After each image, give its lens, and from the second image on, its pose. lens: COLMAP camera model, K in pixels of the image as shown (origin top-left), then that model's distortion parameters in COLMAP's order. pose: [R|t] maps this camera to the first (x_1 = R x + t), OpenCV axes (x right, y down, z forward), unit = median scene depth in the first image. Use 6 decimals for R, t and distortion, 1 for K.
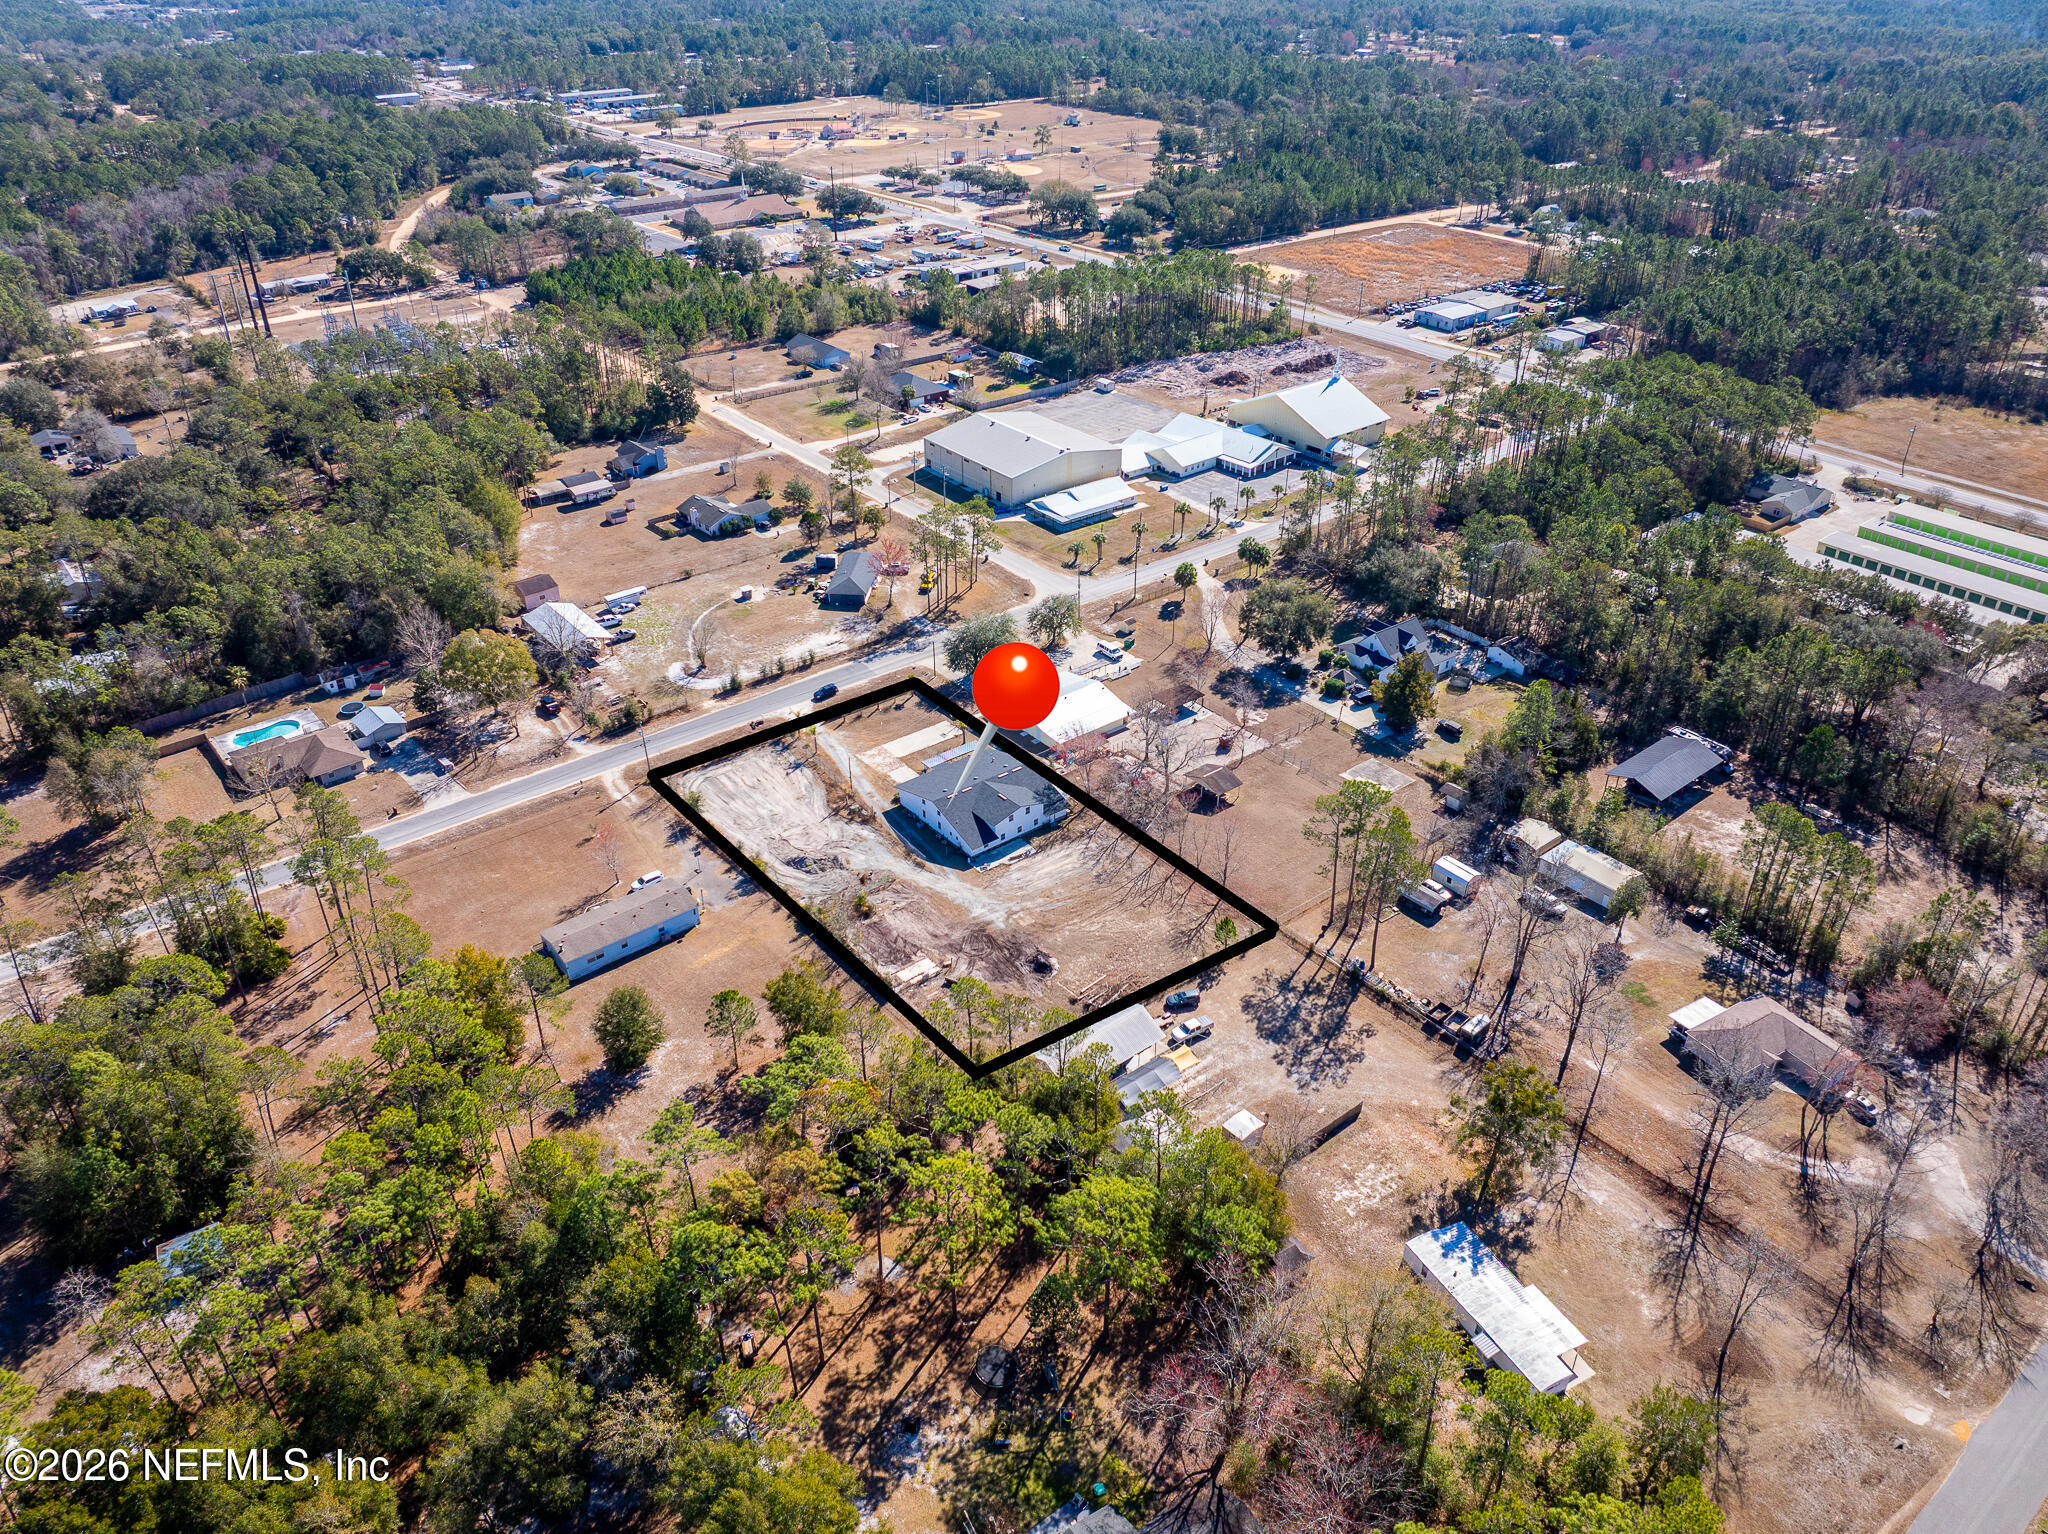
lens RADIAL K [[1434.6, 0, 1033.3], [0, 1434.6, 763.0], [0, 0, 1]] dist [-0.042532, 0.003391]
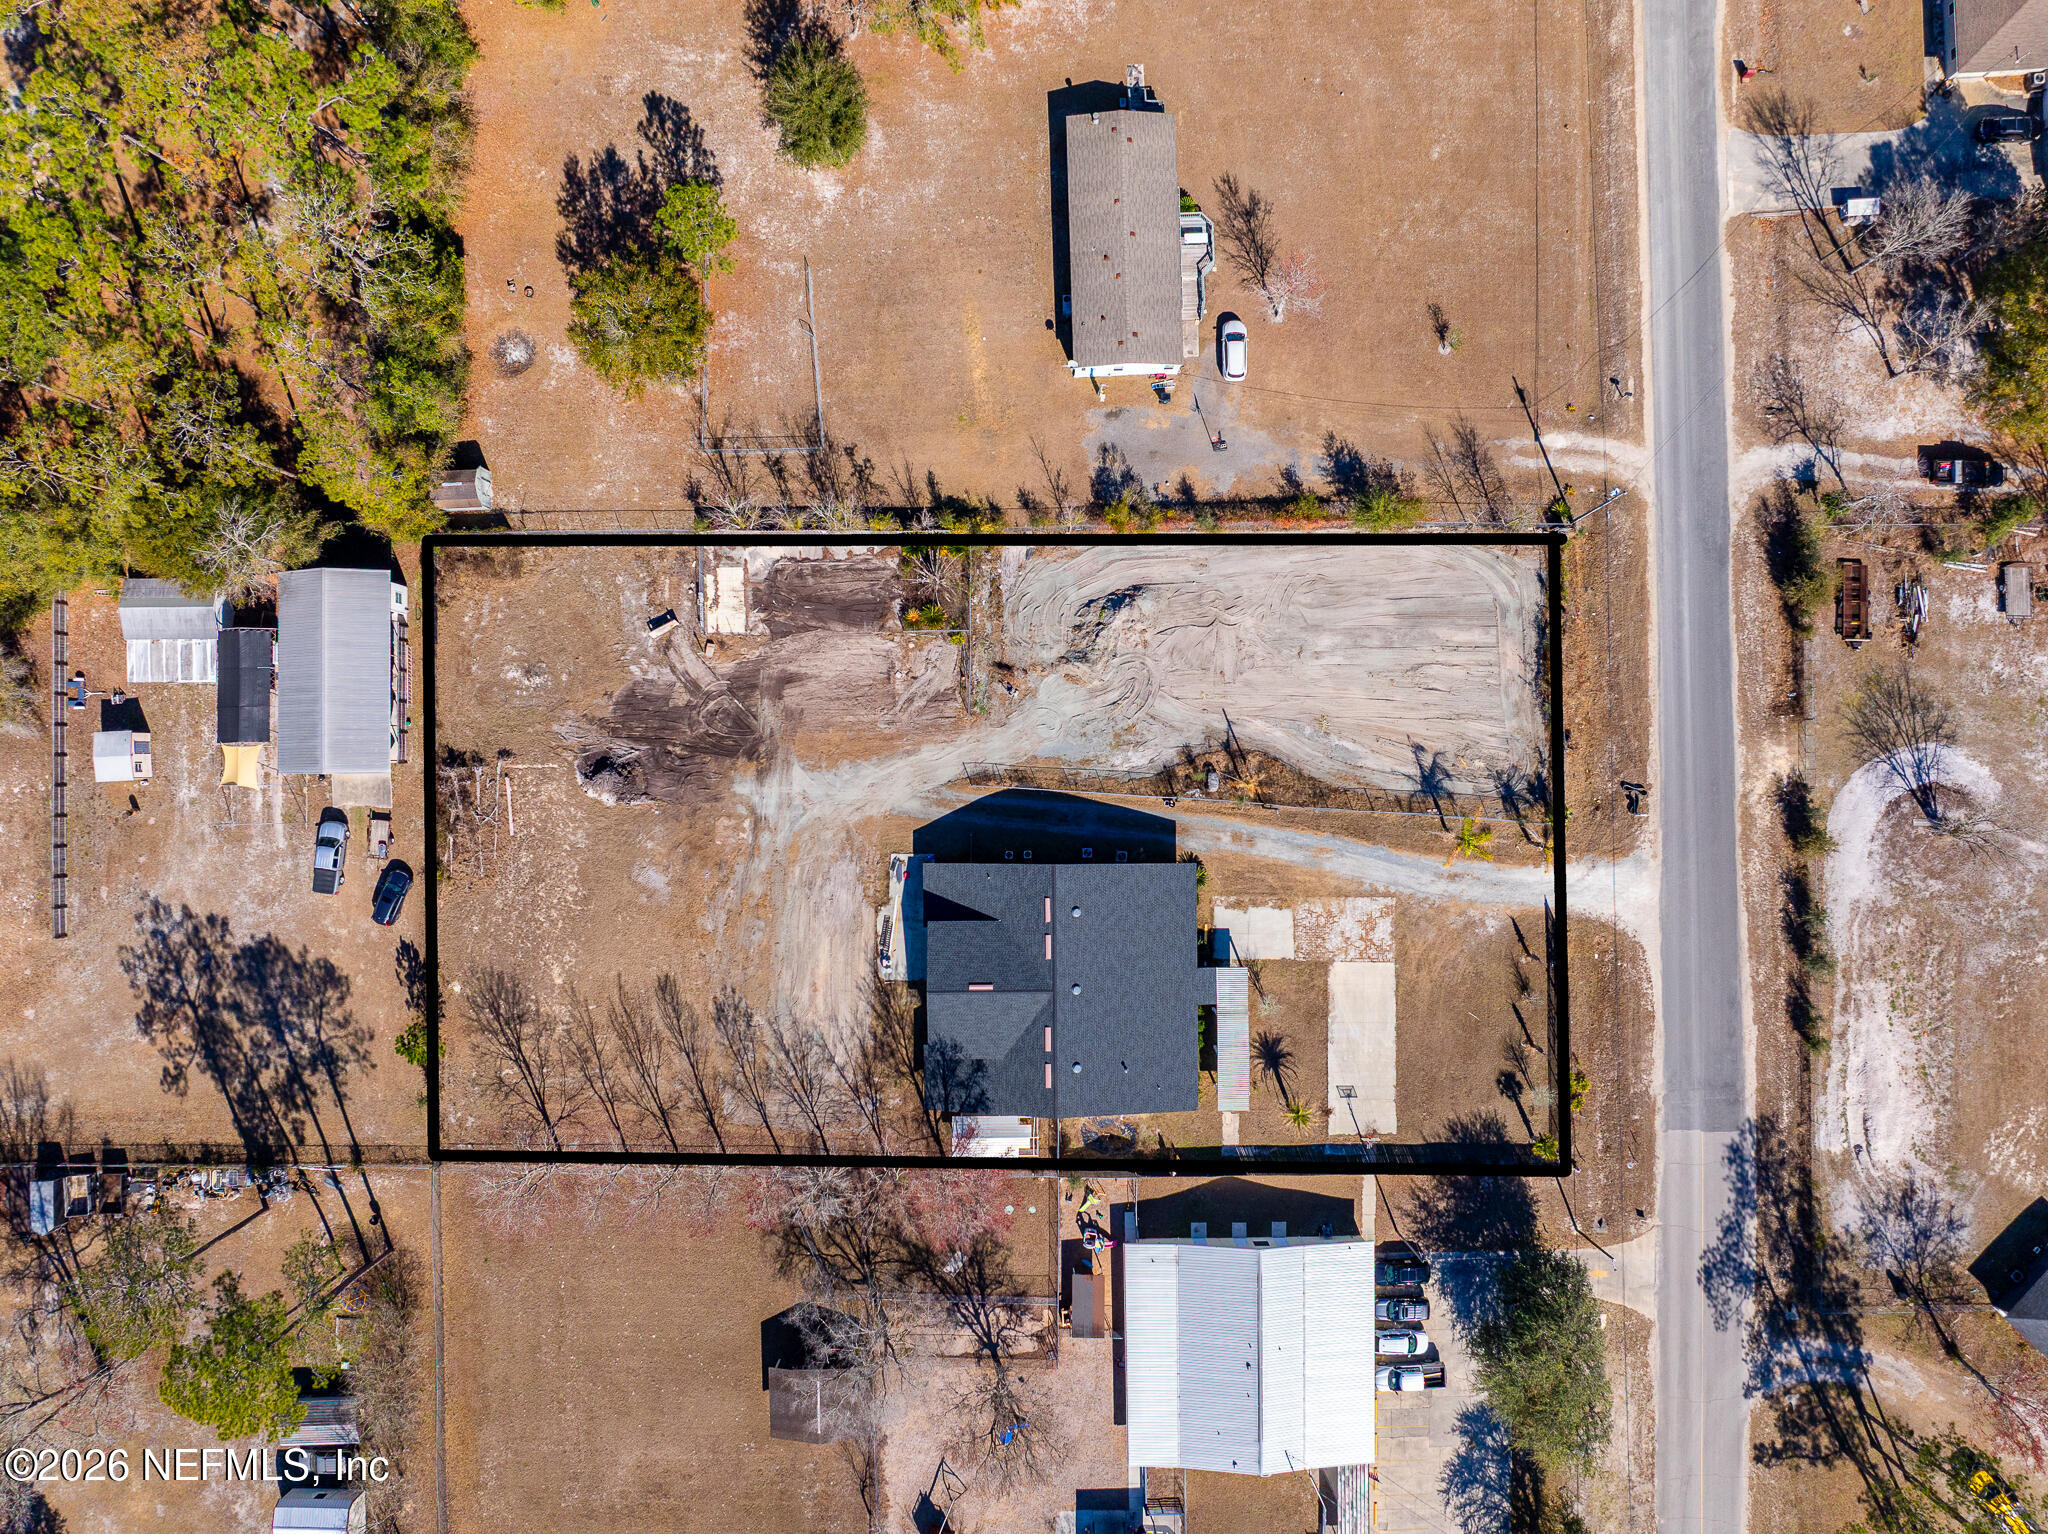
lens RADIAL K [[1434.6, 0, 1040.1], [0, 1434.6, 777.2], [0, 0, 1]] dist [-0.042532, 0.003391]
pose [[-0.620586, 0.784033, -0.012839, -0.076081], [-0.411980, -0.312076, 0.856085, -0.348801], [0.667192, 0.536564, 0.516676, 0.650353]]
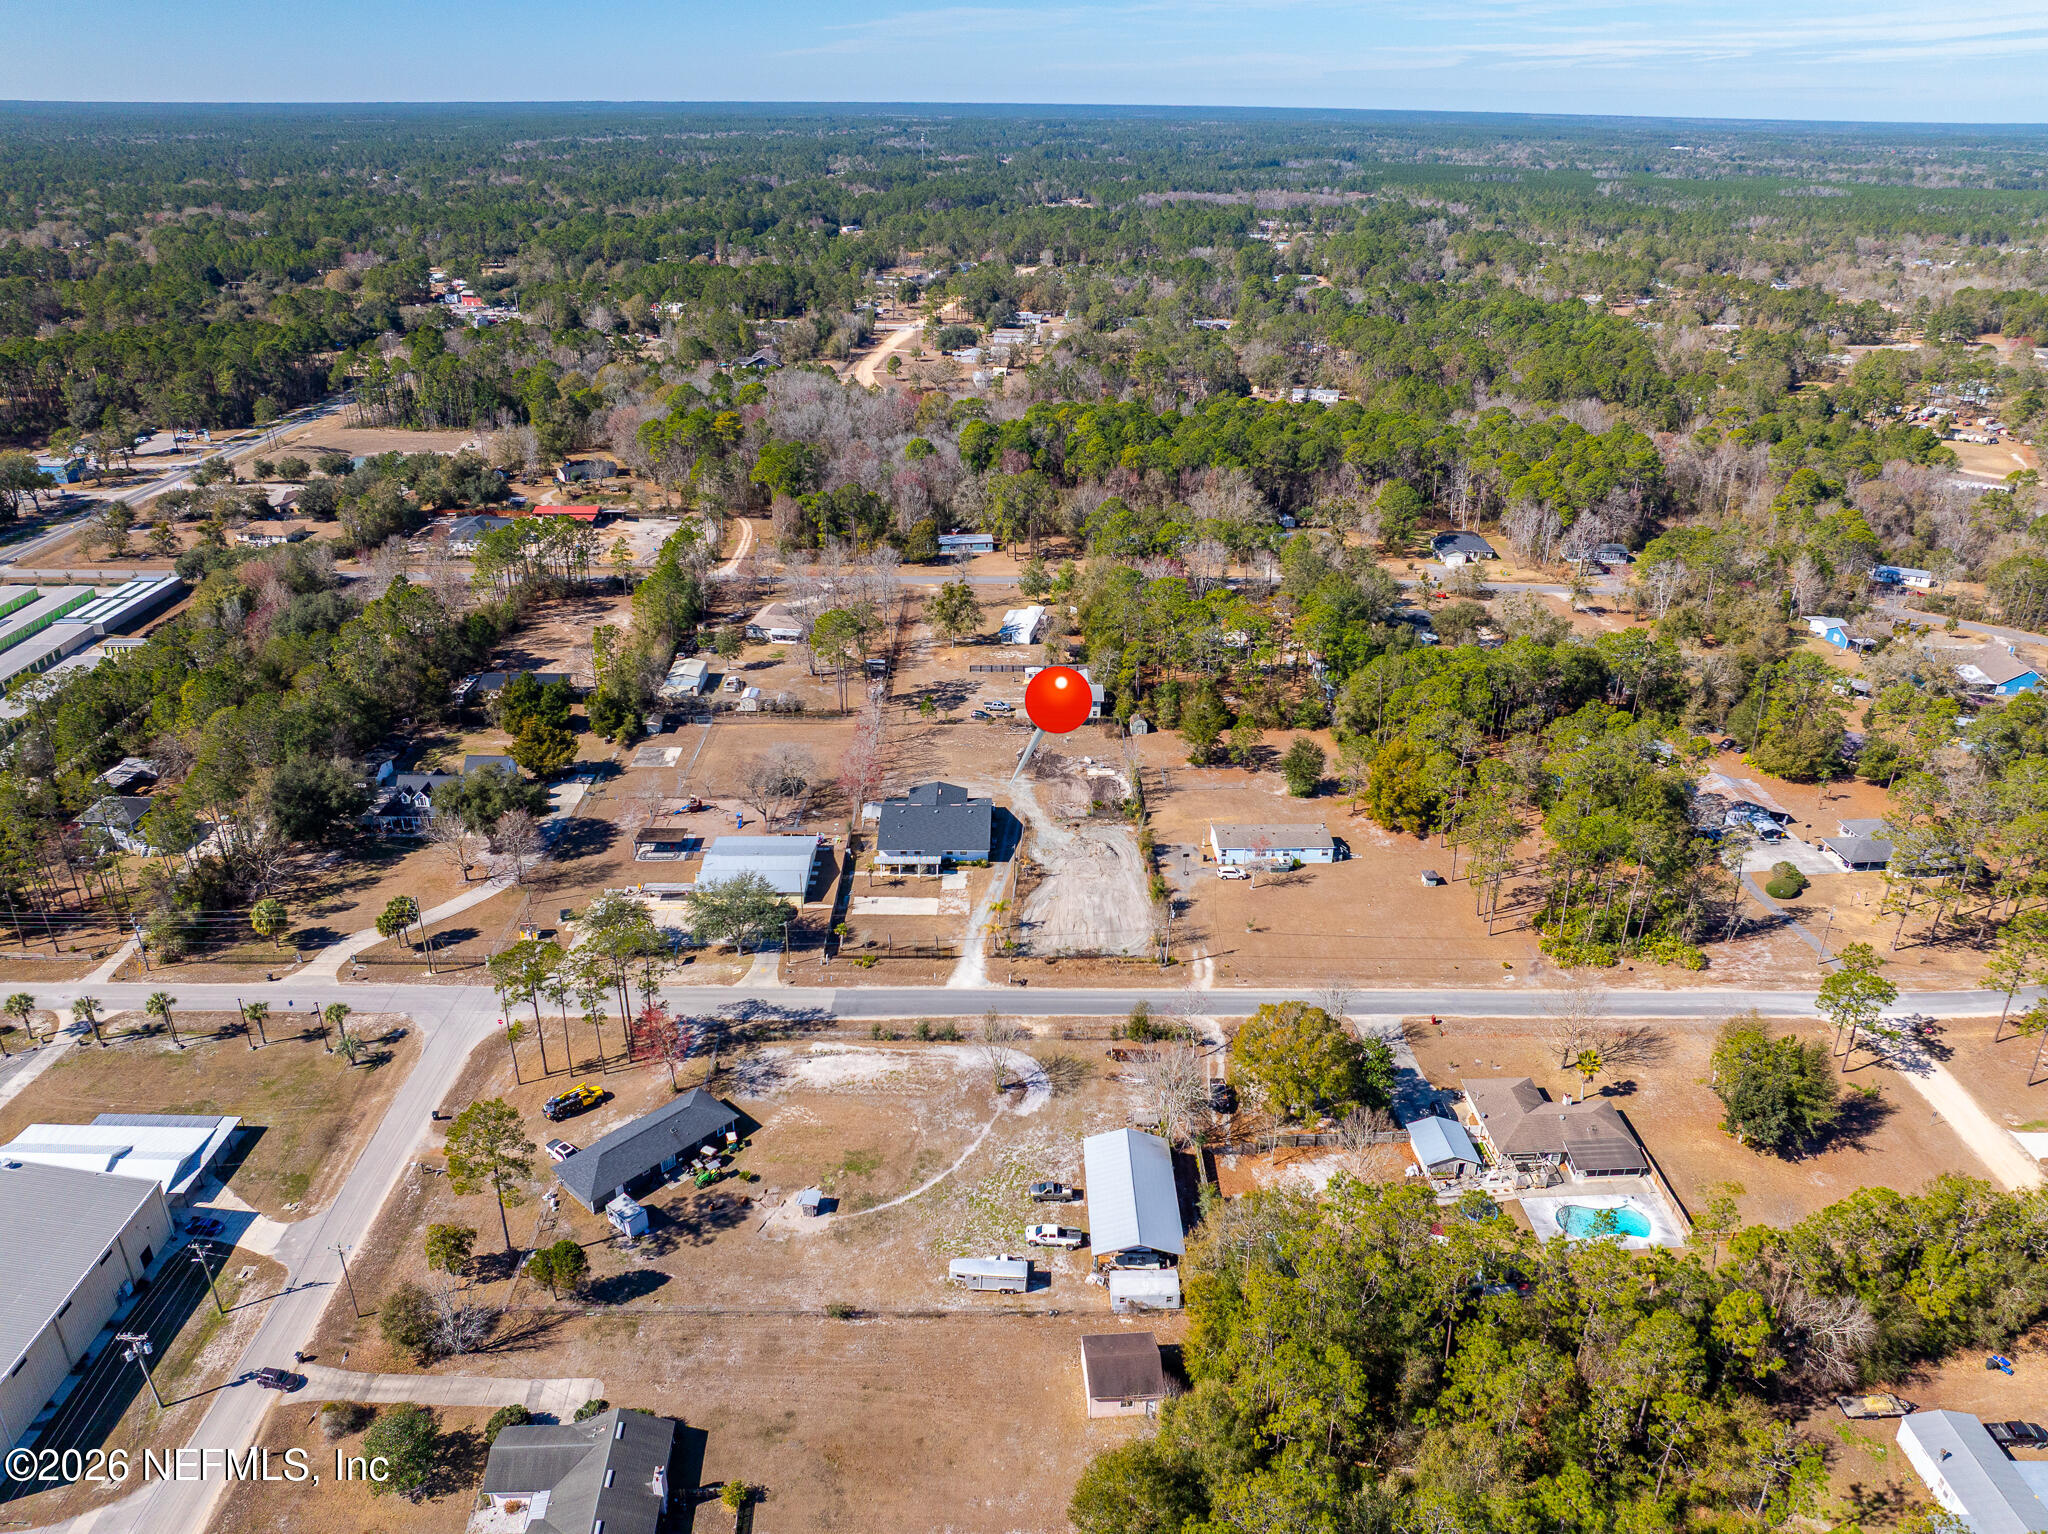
lens RADIAL K [[1434.6, 0, 1029.2], [0, 1434.6, 767.2], [0, 0, 1]] dist [-0.042532, 0.003391]
pose [[-0.787191, -0.271789, 0.553589, -0.652601], [0.309228, 0.602700, 0.735616, -0.748487], [-0.533581, 0.750255, -0.390395, 1.269202]]
